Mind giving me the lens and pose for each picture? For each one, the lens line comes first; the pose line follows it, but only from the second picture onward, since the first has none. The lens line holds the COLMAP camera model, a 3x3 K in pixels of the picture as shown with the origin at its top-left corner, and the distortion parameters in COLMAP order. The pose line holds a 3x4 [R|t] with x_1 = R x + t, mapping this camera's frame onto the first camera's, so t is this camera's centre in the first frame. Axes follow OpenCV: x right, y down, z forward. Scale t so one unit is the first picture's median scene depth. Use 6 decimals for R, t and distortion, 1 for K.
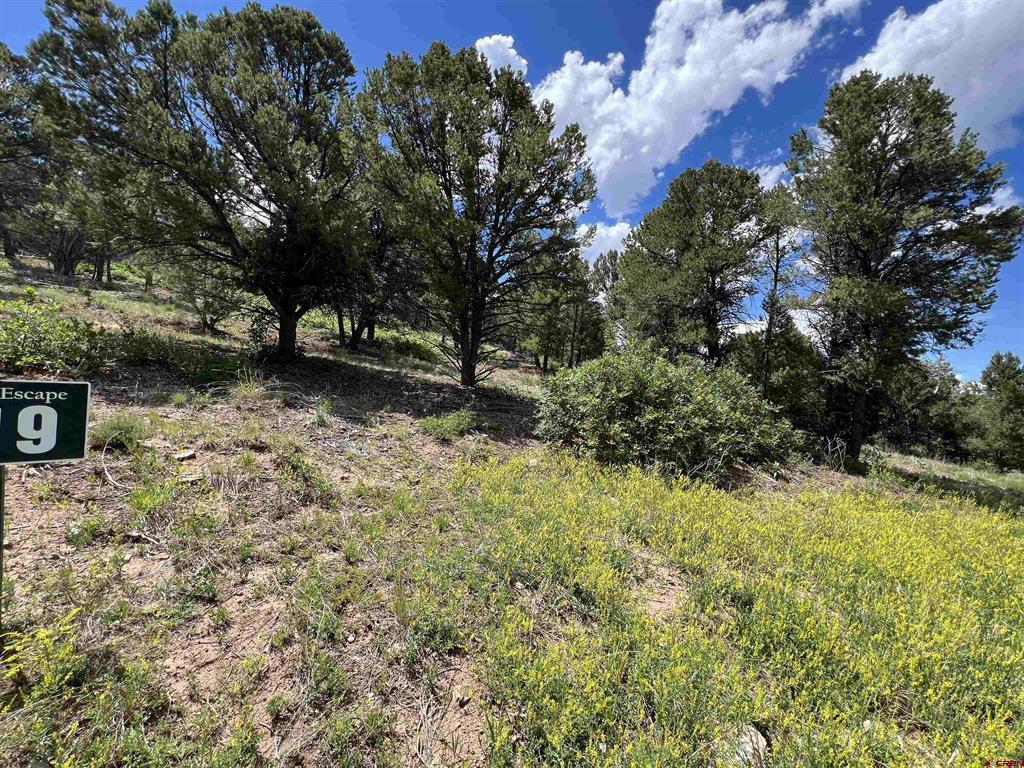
lens RADIAL K [[427.0, 0, 512.0], [0, 427.0, 384.0], [0, 0, 1]] dist [-0.000264, 0.000014]
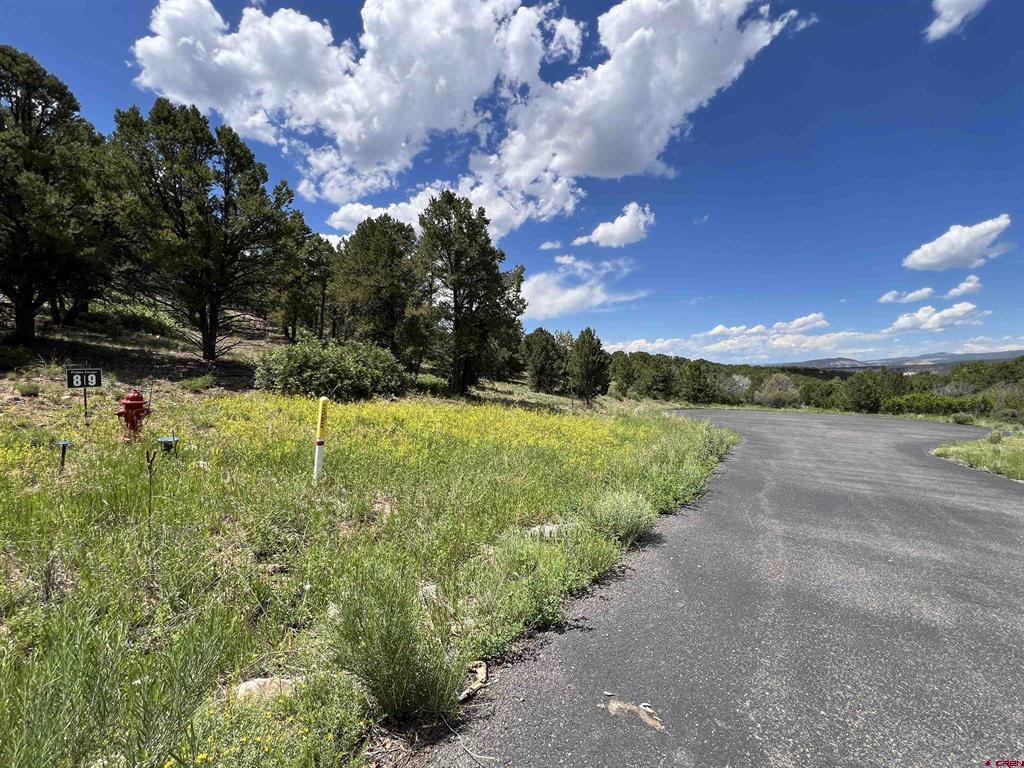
lens RADIAL K [[427.0, 0, 512.0], [0, 427.0, 384.0], [0, 0, 1]] dist [-0.000264, 0.000014]
pose [[0.872105, -0.057052, 0.485981, 0.072118], [0.015837, 0.995950, 0.088500, -0.023333], [-0.489062, -0.069485, 0.869477, -0.665373]]
